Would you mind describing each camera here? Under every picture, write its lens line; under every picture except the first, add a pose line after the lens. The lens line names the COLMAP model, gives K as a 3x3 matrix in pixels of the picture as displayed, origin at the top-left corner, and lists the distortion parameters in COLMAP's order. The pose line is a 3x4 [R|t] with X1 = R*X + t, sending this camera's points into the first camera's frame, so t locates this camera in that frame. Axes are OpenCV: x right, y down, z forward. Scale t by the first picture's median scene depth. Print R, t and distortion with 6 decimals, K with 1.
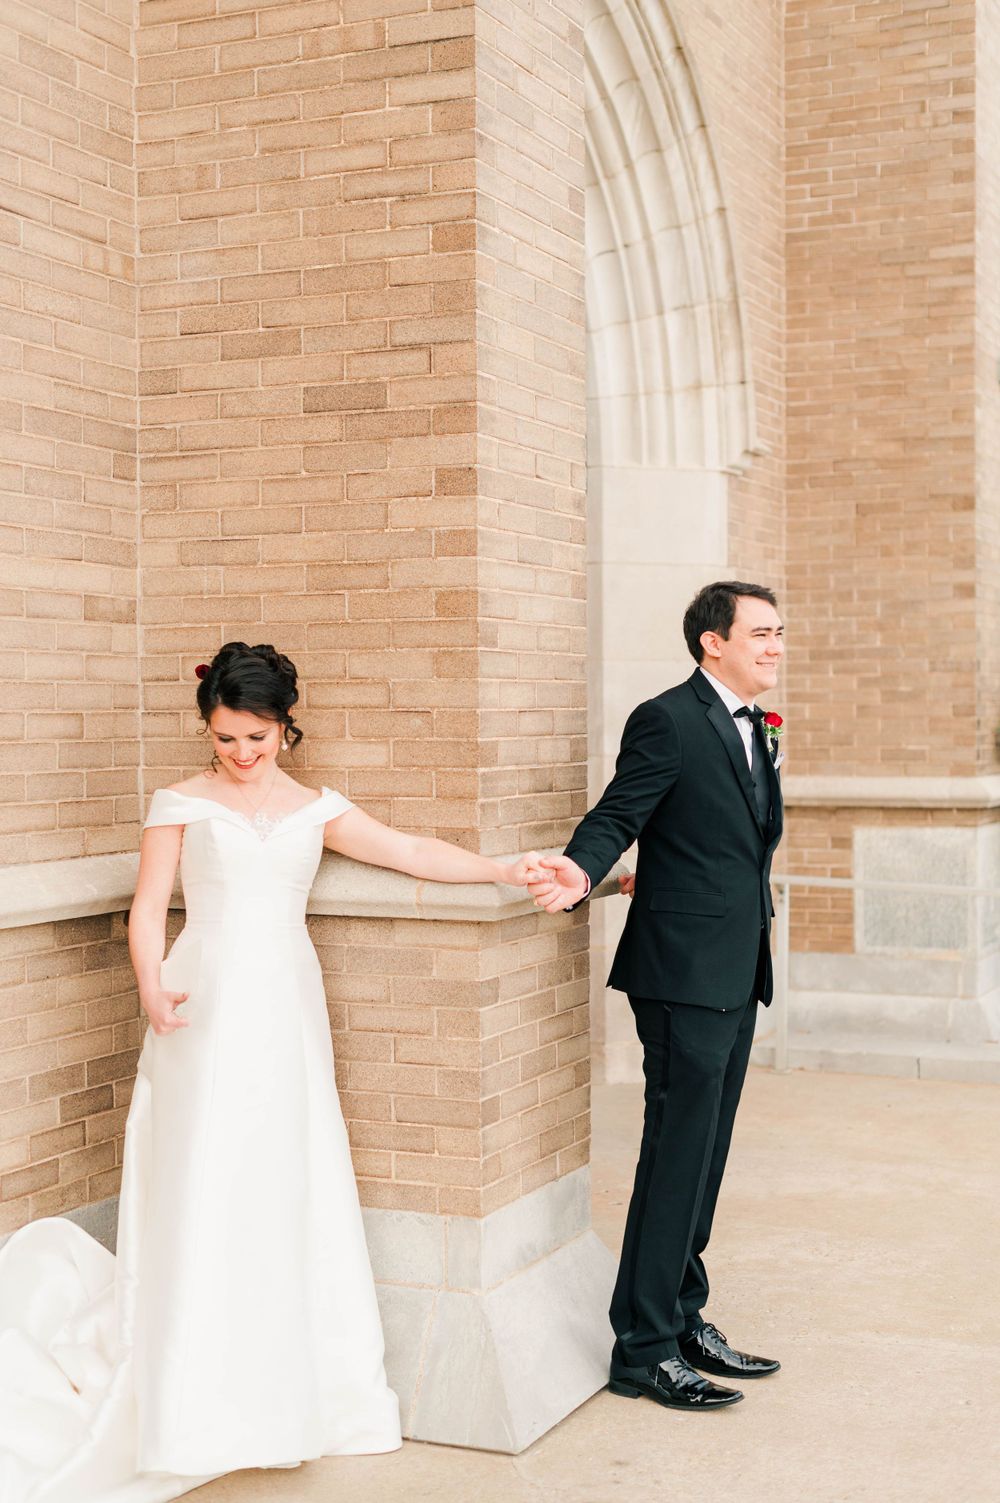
lens RADIAL K [[2223.4, 0, 499.6], [0, 2223.4, 746.4], [0, 0, 1]] dist [-0.012379, 0.000000]
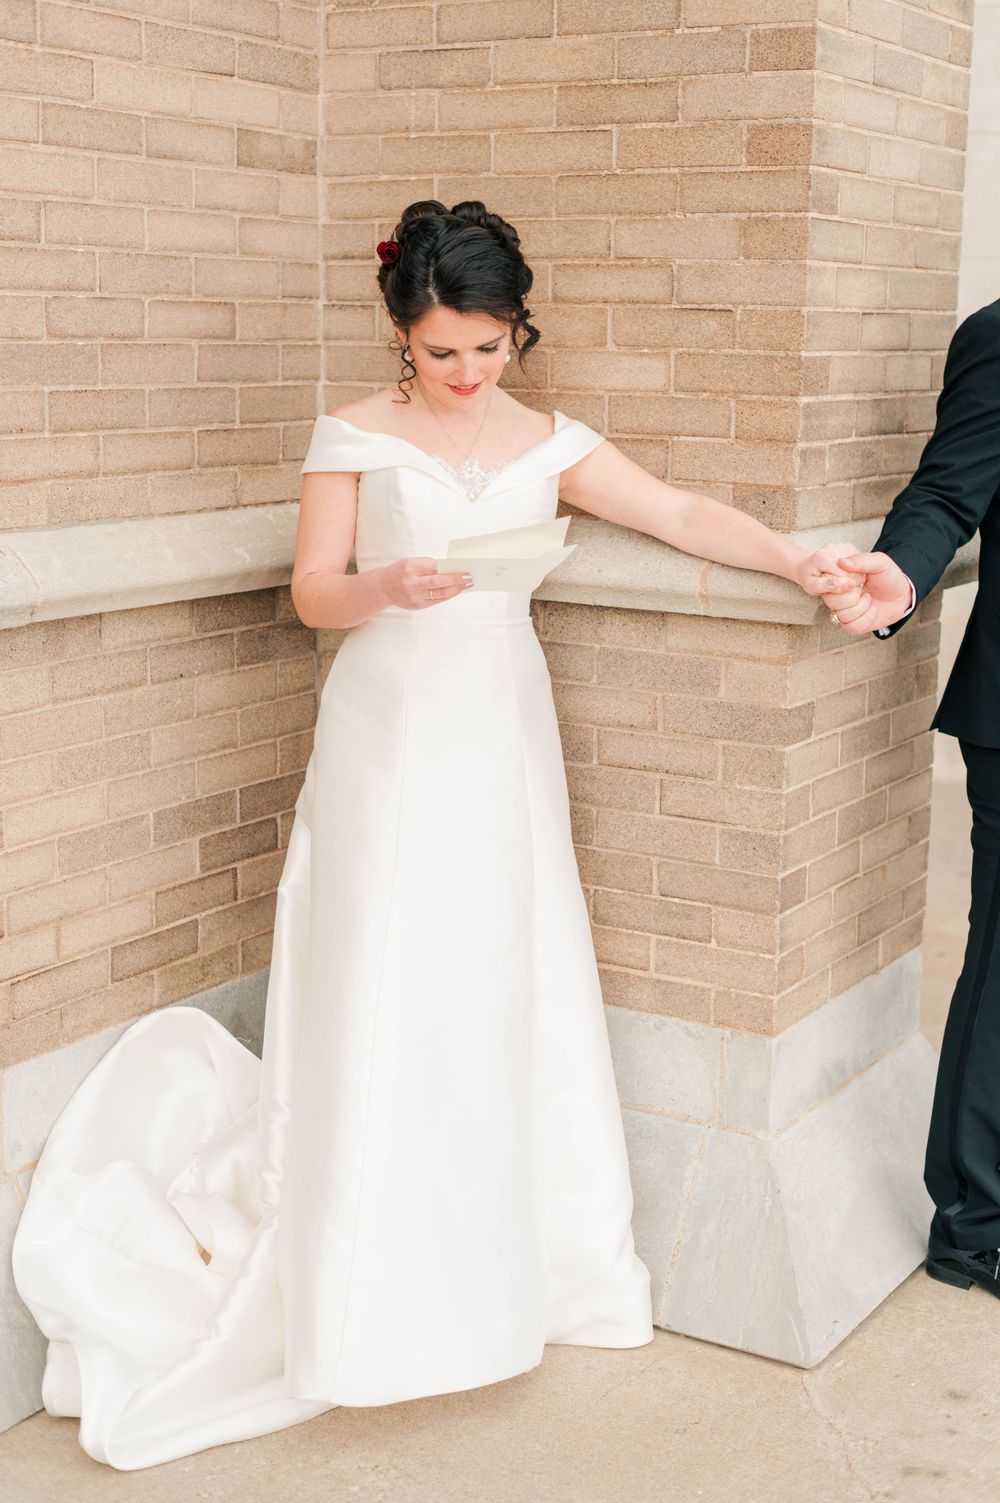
lens RADIAL K [[2223.4, 0, 499.3], [0, 2223.4, 775.4], [0, 0, 1]] dist [-0.012379, 0.000000]
pose [[0.991829, 0.046823, -0.118675, -0.014514], [-0.024089, 0.982215, 0.186210, -0.000819], [0.125283, -0.181830, 0.975316, 0.304718]]
